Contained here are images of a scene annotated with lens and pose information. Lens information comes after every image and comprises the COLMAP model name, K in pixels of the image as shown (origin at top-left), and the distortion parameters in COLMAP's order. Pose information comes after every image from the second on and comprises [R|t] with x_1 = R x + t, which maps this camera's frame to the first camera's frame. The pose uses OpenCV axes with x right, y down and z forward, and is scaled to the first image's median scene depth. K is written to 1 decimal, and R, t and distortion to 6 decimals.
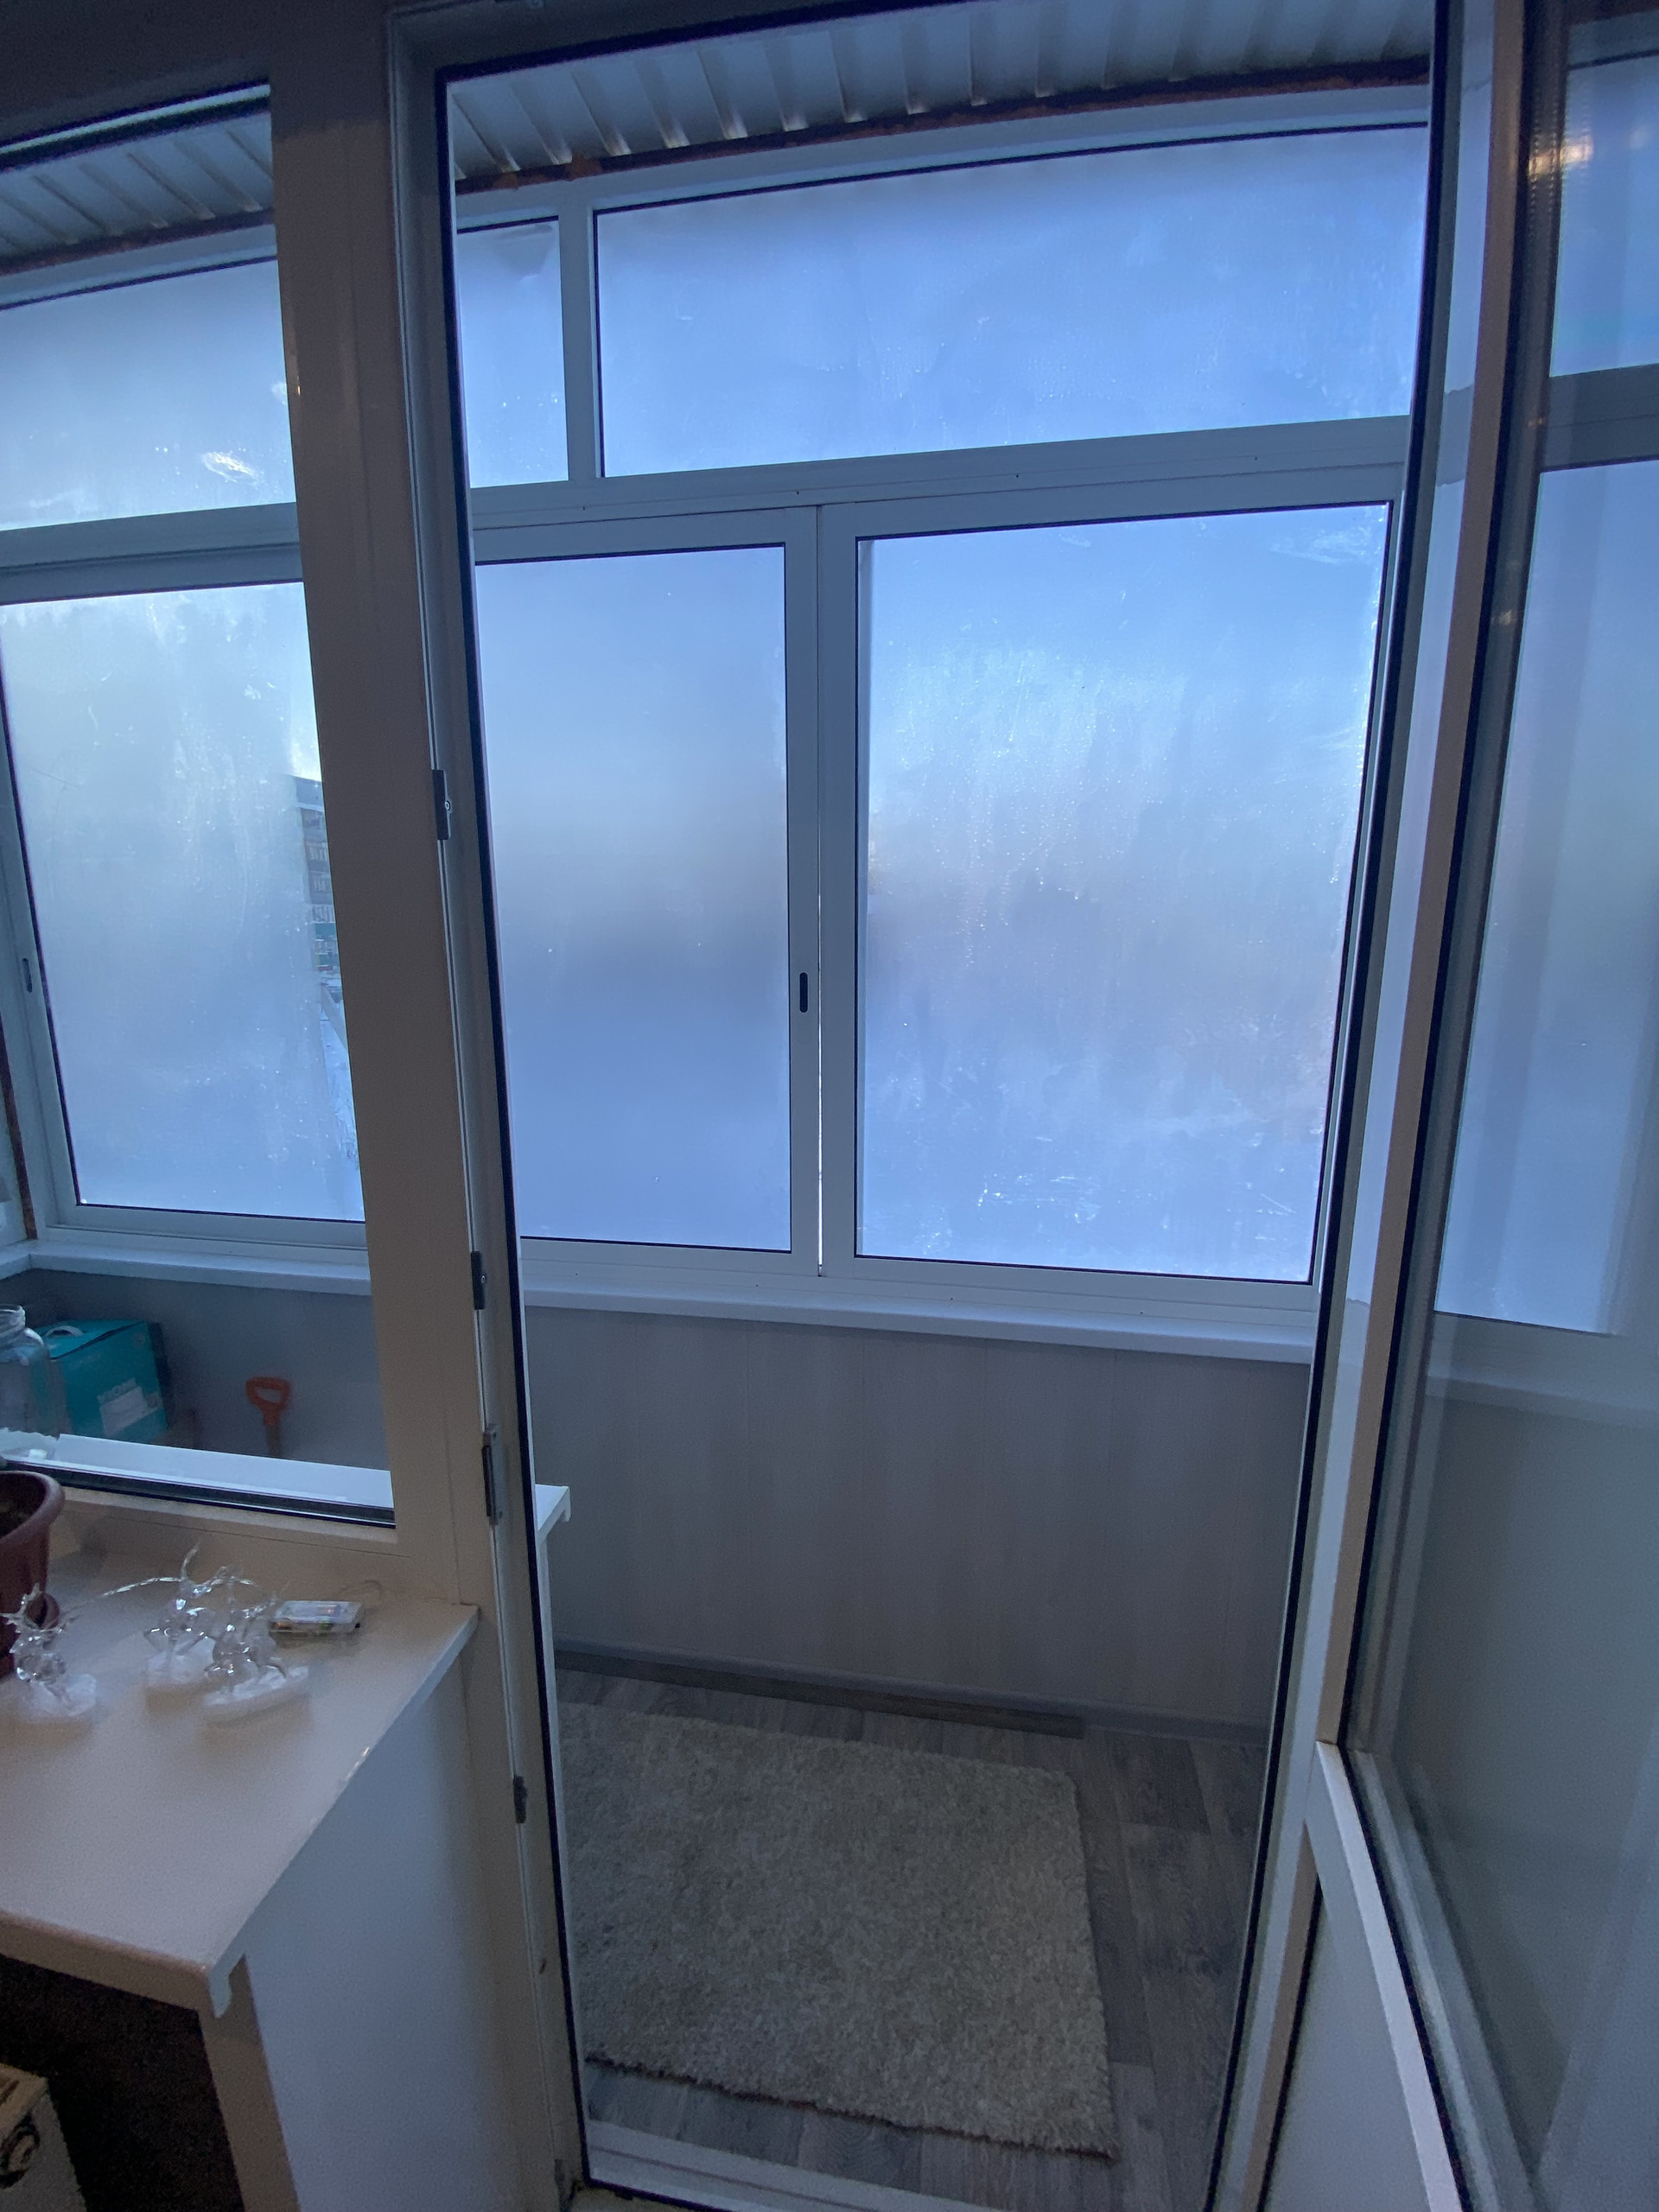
lens RADIAL K [[892.0, 0, 836.9], [0, 892.0, 1087.4], [0, 0, 1]] dist [0.028185, -0.026880]
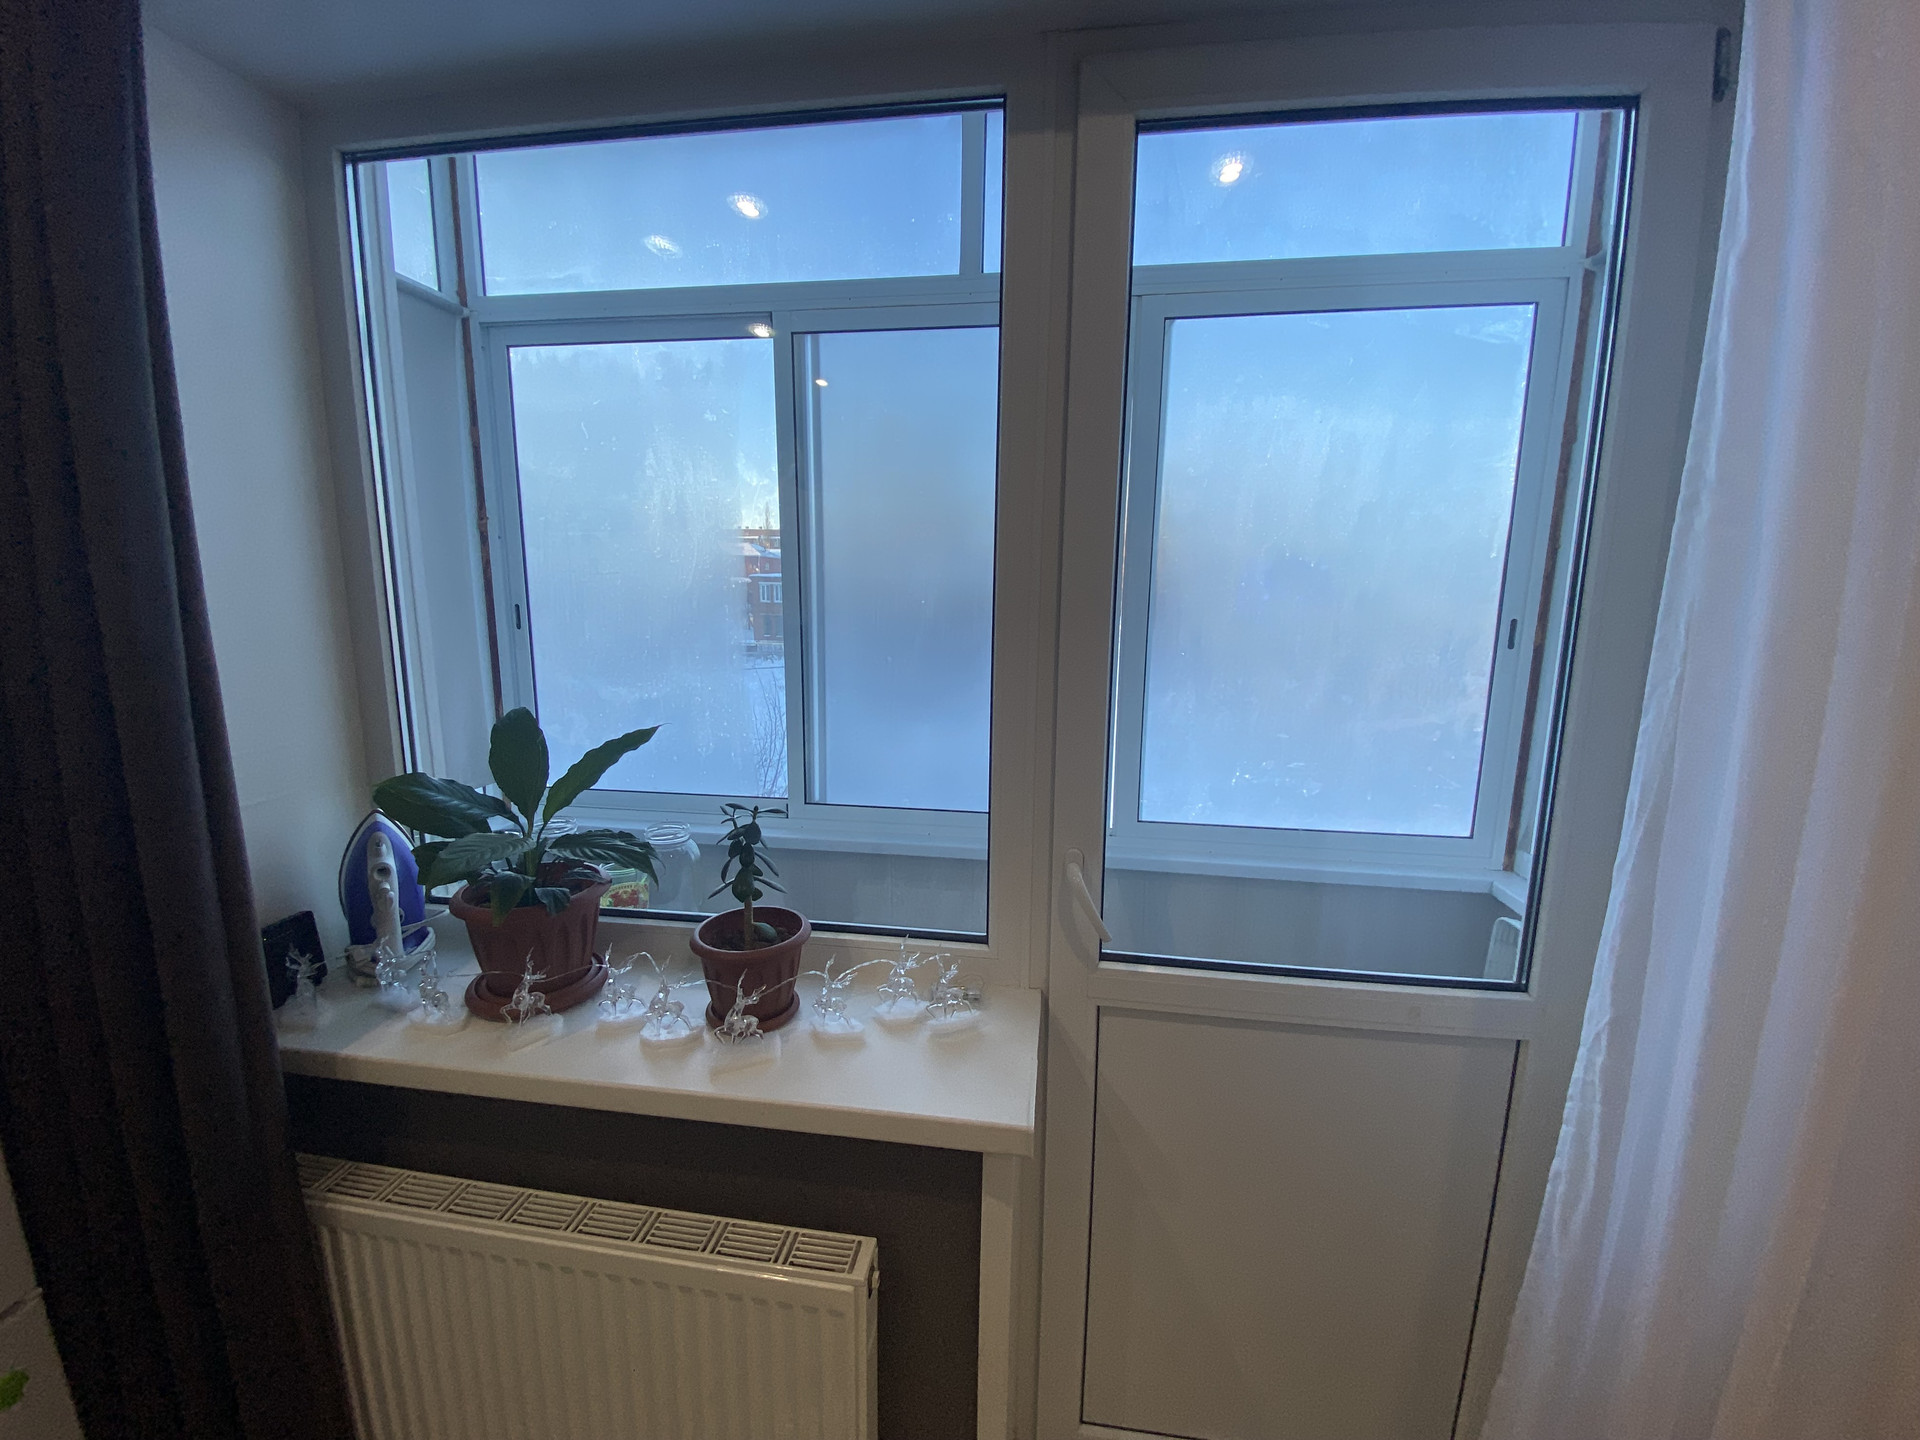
lens RADIAL K [[781.4, 0, 948.5], [0, 781.4, 716.3], [0, 0, 1]] dist [0.018503, -0.020103]
pose [[0.999932, 0.006488, 0.009692, -0.291144], [-0.006288, 0.999770, -0.020493, 0.052693], [-0.009823, 0.020431, 0.999743, -0.219521]]
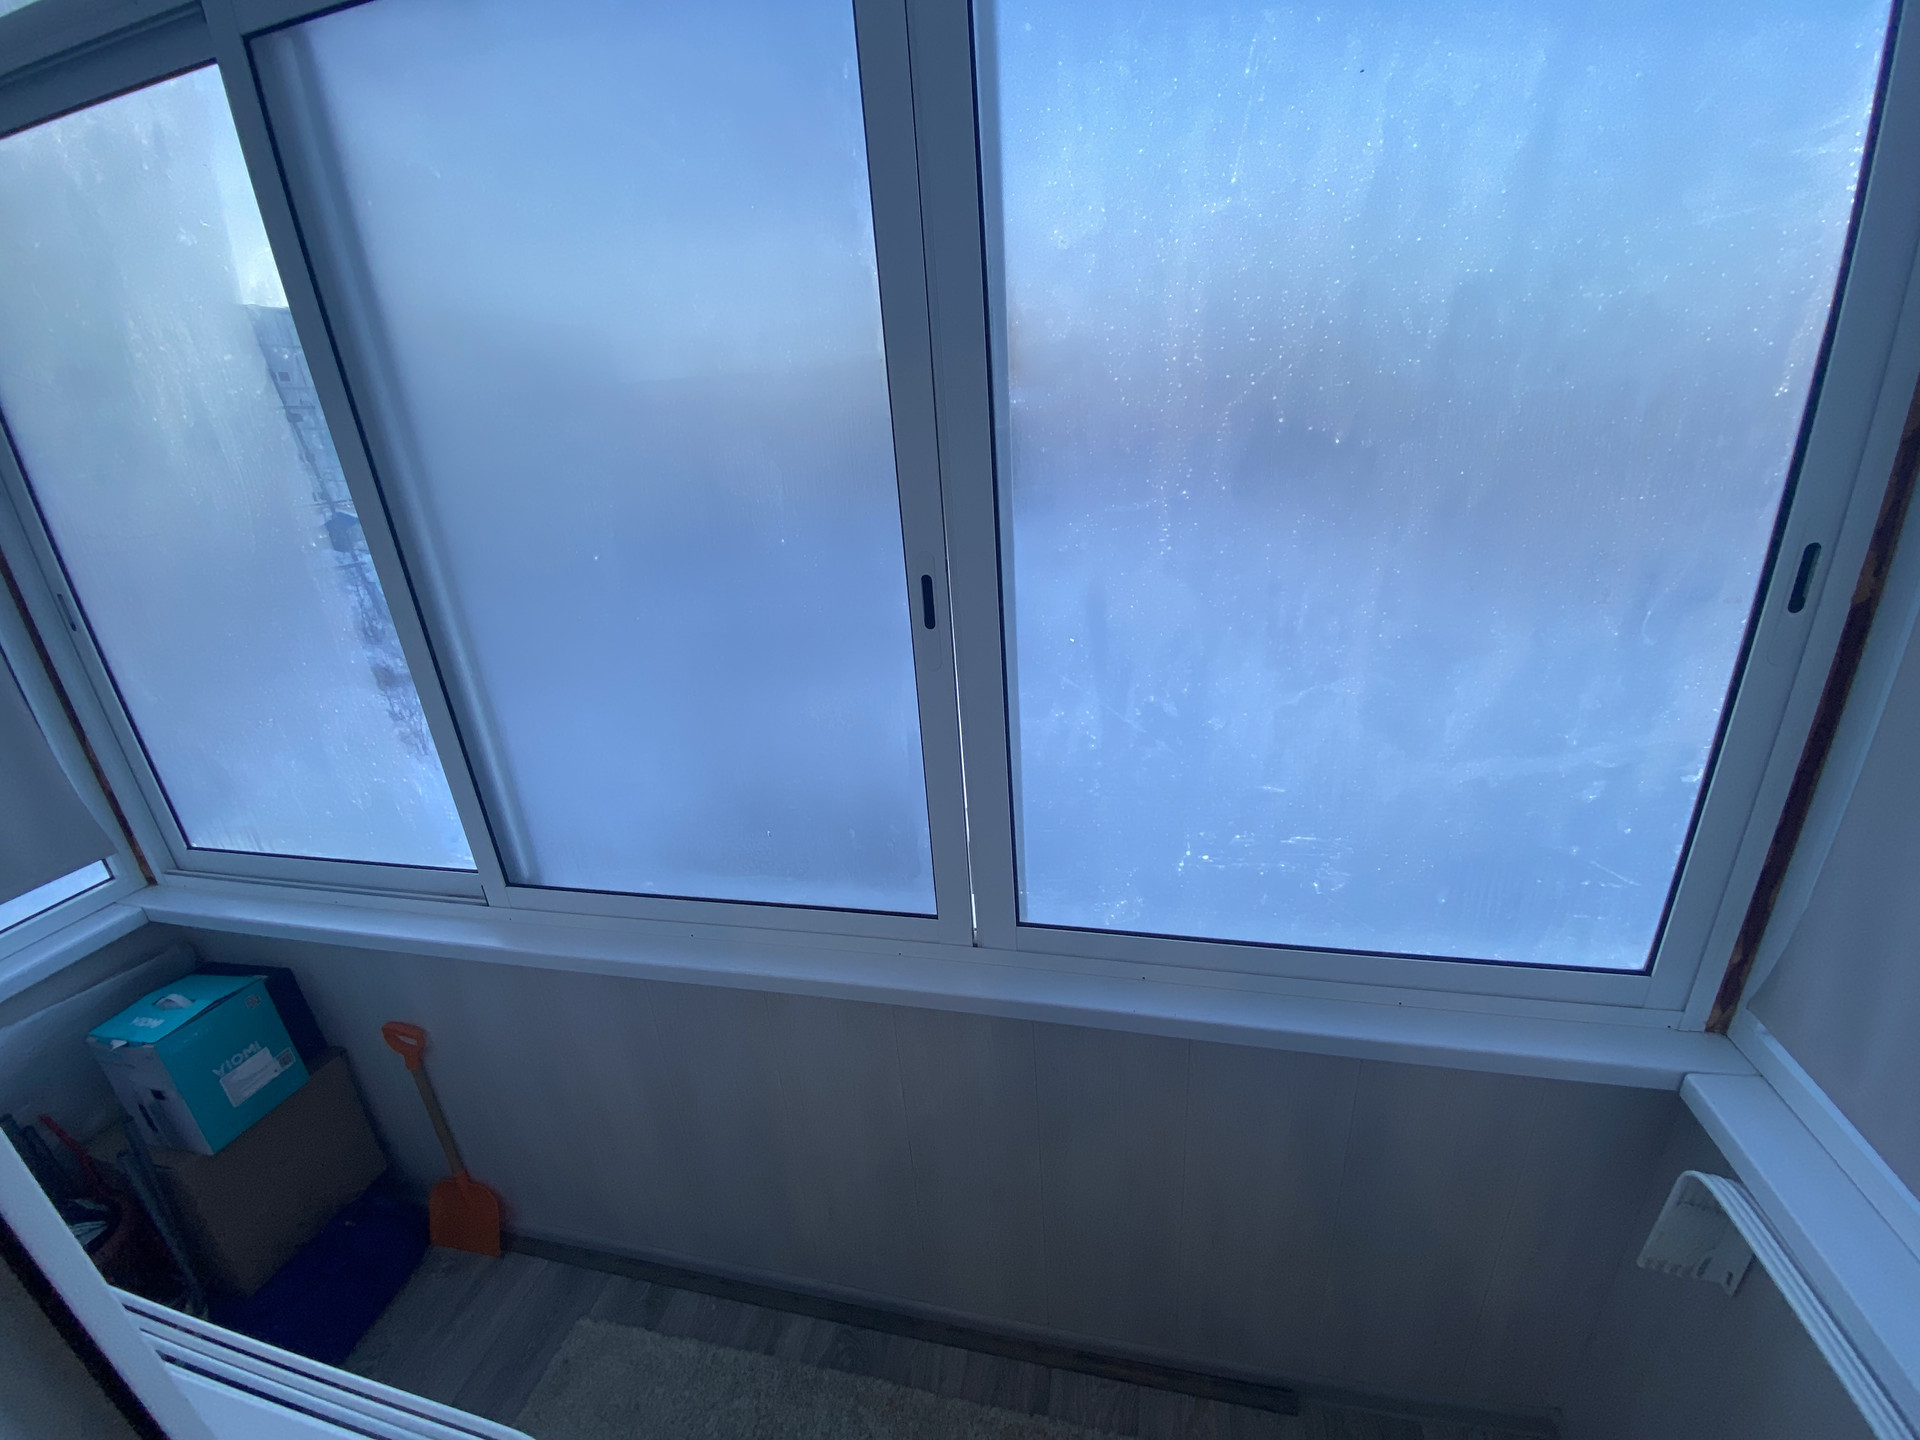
lens RADIAL K [[771.5, 0, 949.1], [0, 771.5, 718.9], [0, 0, 1]] dist [0.006974, -0.013995]
pose [[0.995536, -0.046352, -0.082219, 0.024627], [0.059803, 0.983707, 0.169540, -0.113184], [0.073021, -0.173700, 0.982088, 0.359294]]
